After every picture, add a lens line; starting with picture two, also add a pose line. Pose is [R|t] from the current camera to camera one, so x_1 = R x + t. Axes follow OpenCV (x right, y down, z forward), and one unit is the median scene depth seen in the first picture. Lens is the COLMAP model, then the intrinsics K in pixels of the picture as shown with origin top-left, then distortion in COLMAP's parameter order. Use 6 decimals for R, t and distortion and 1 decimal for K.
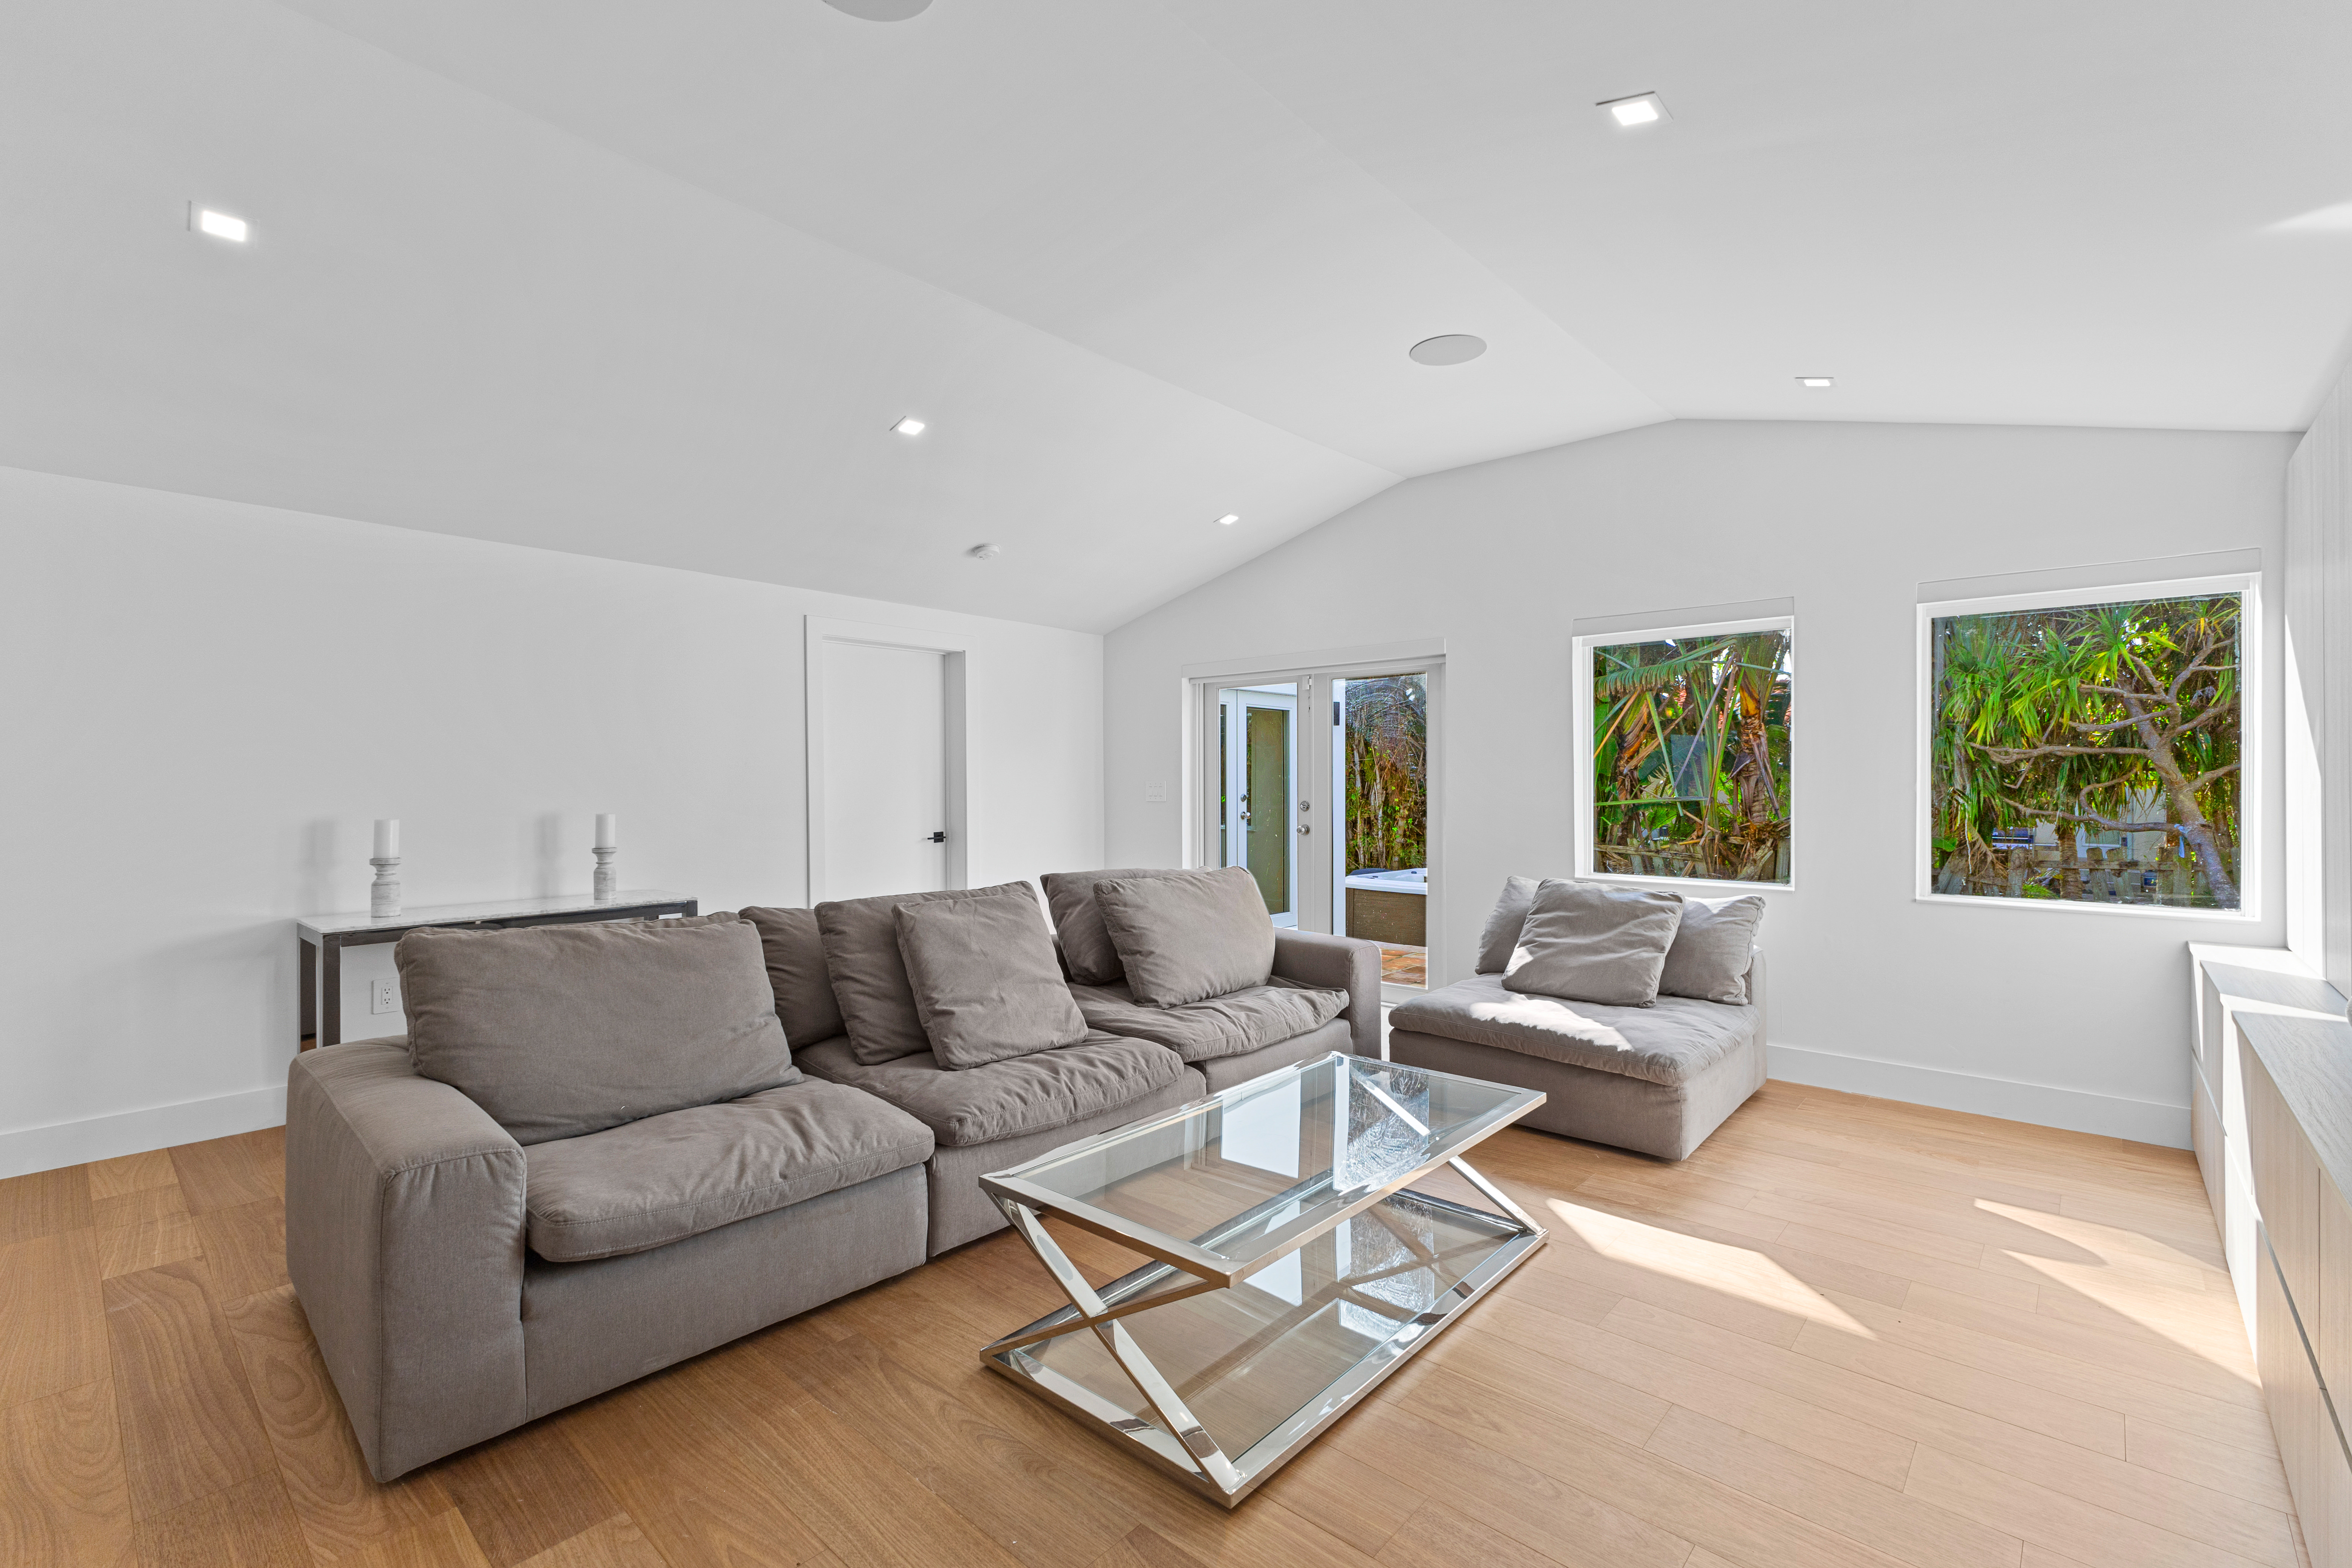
lens RADIAL K [[1015.8, 0, 1179.6], [0, 1015.8, 788.3], [0, 0, 1]] dist [0.024621, 0.000249]
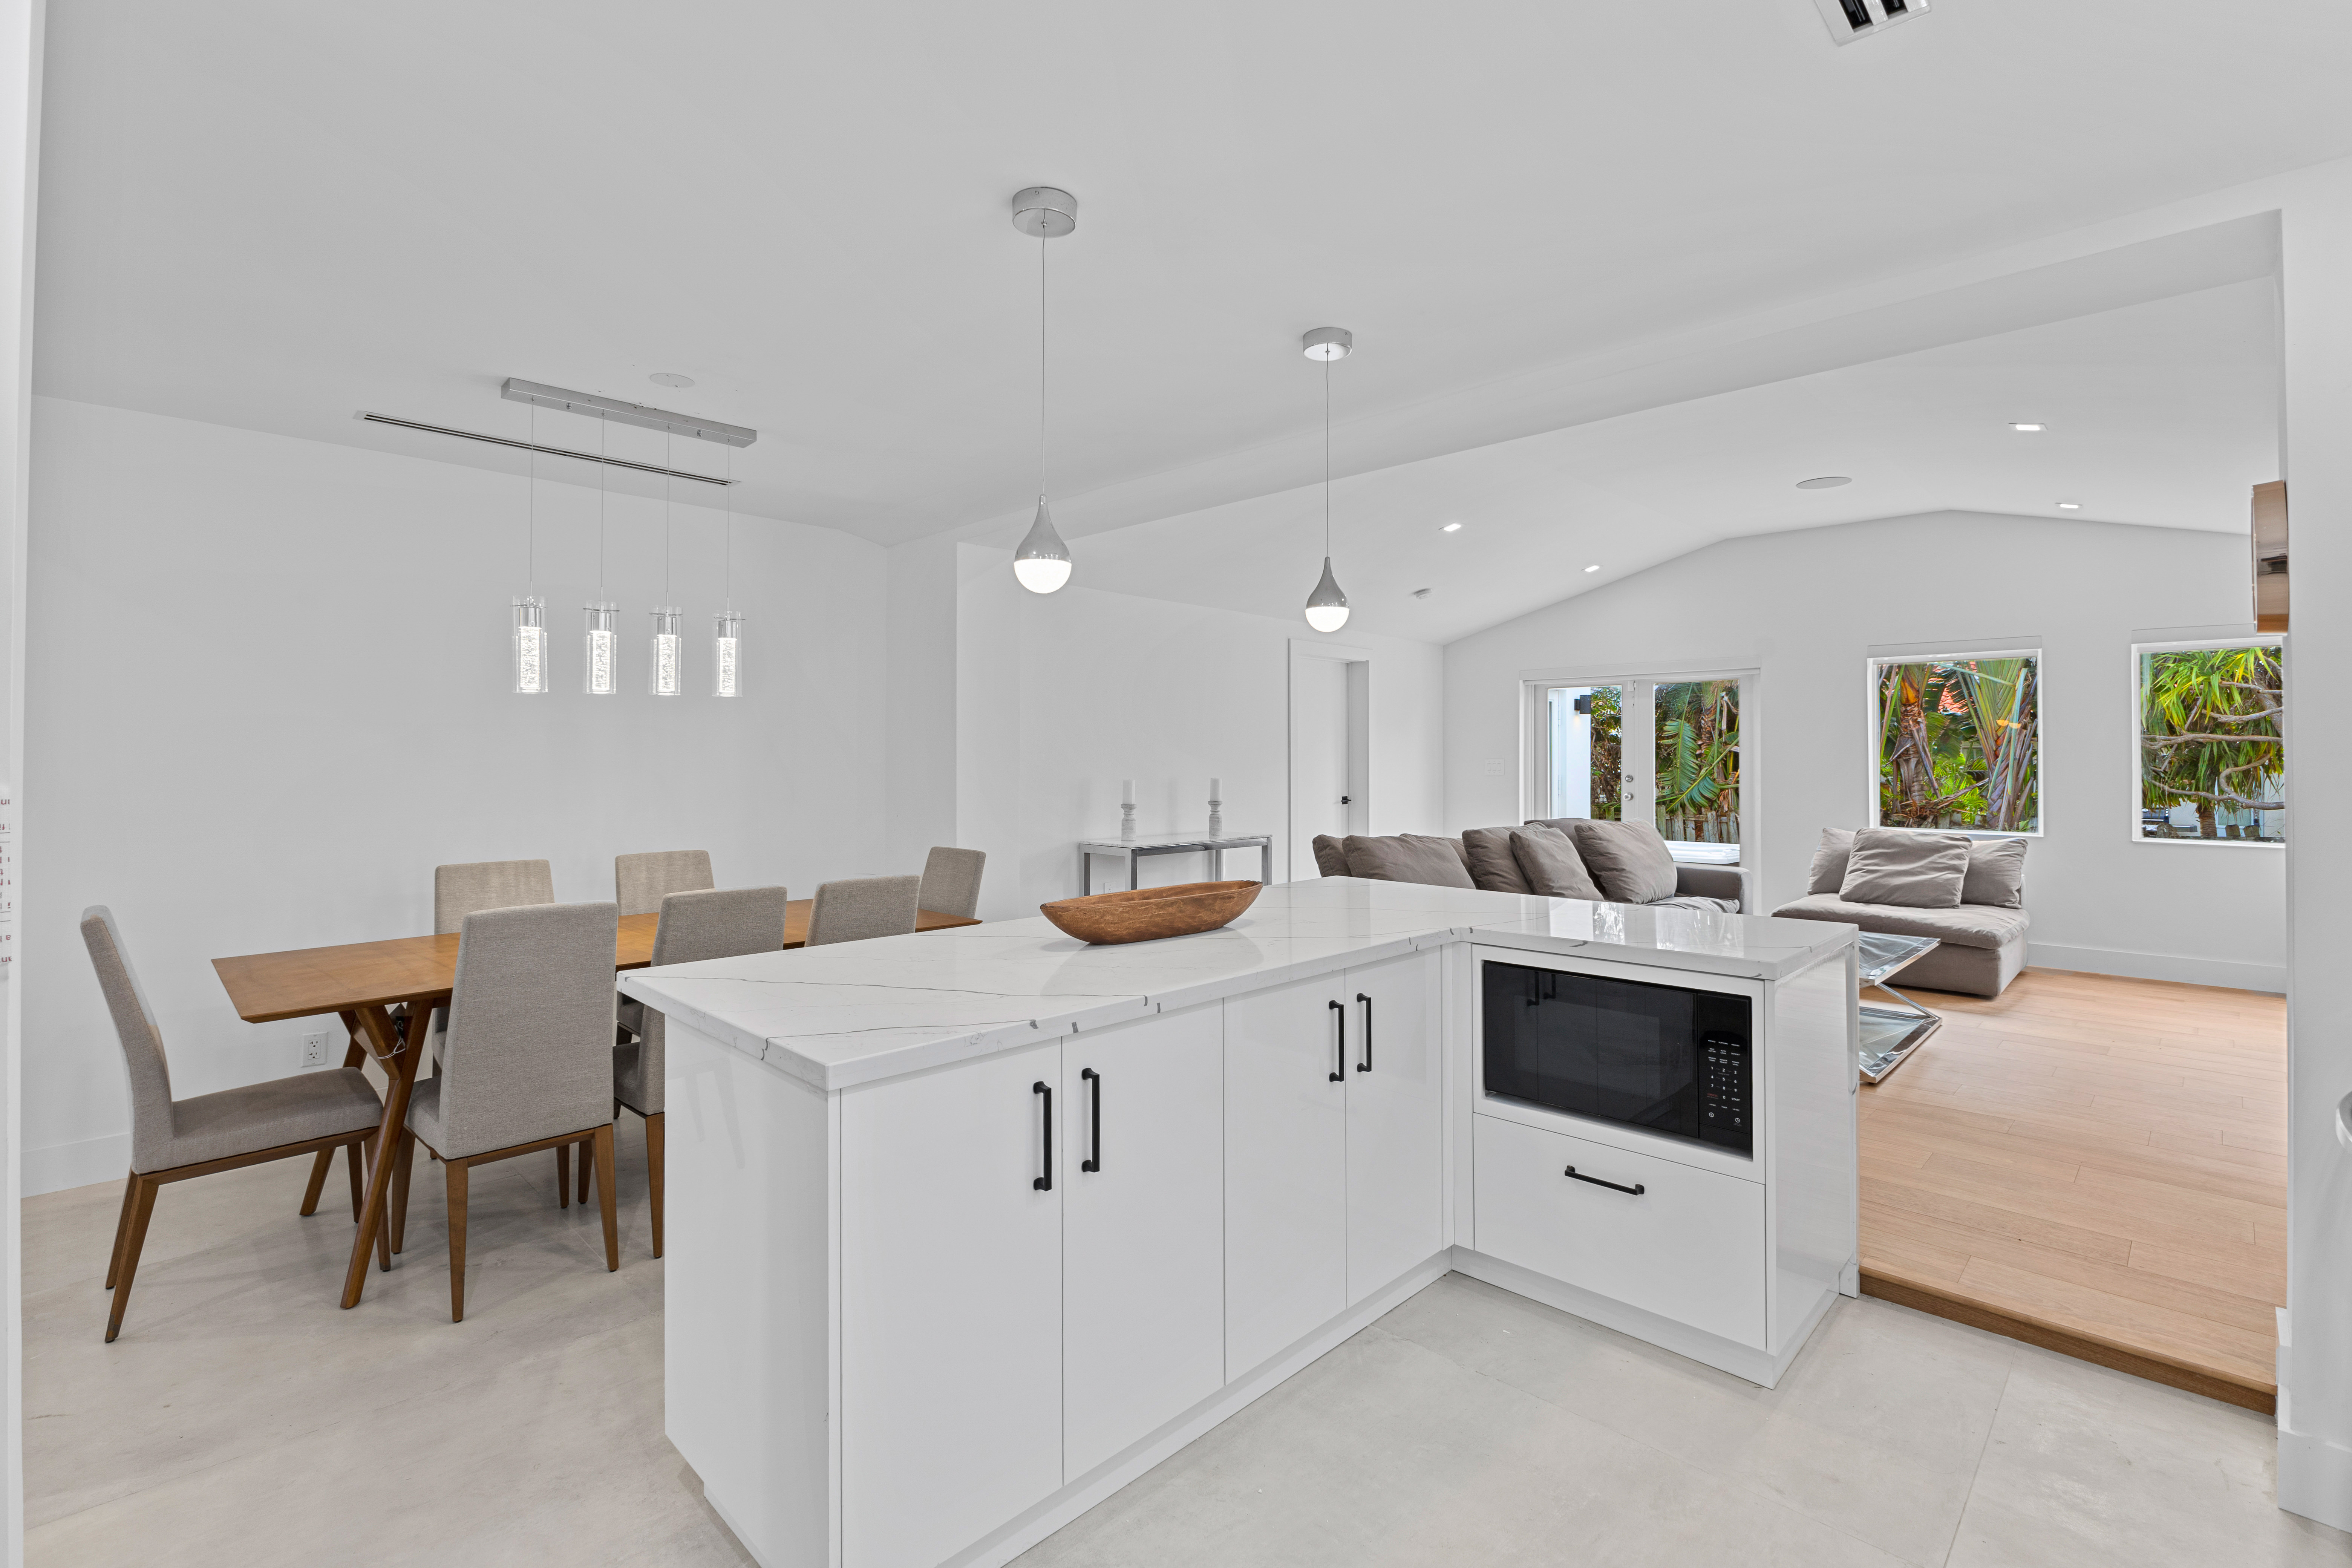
lens RADIAL K [[1055.3, 0, 1177.8], [0, 1055.3, 750.5], [0, 0, 1]] dist [0.000968, -0.000717]
pose [[0.998552, 0.005931, -0.053469, -0.269525], [-0.006794, 0.999849, -0.015980, 0.004590], [0.053366, 0.016320, 0.998442, -0.279056]]
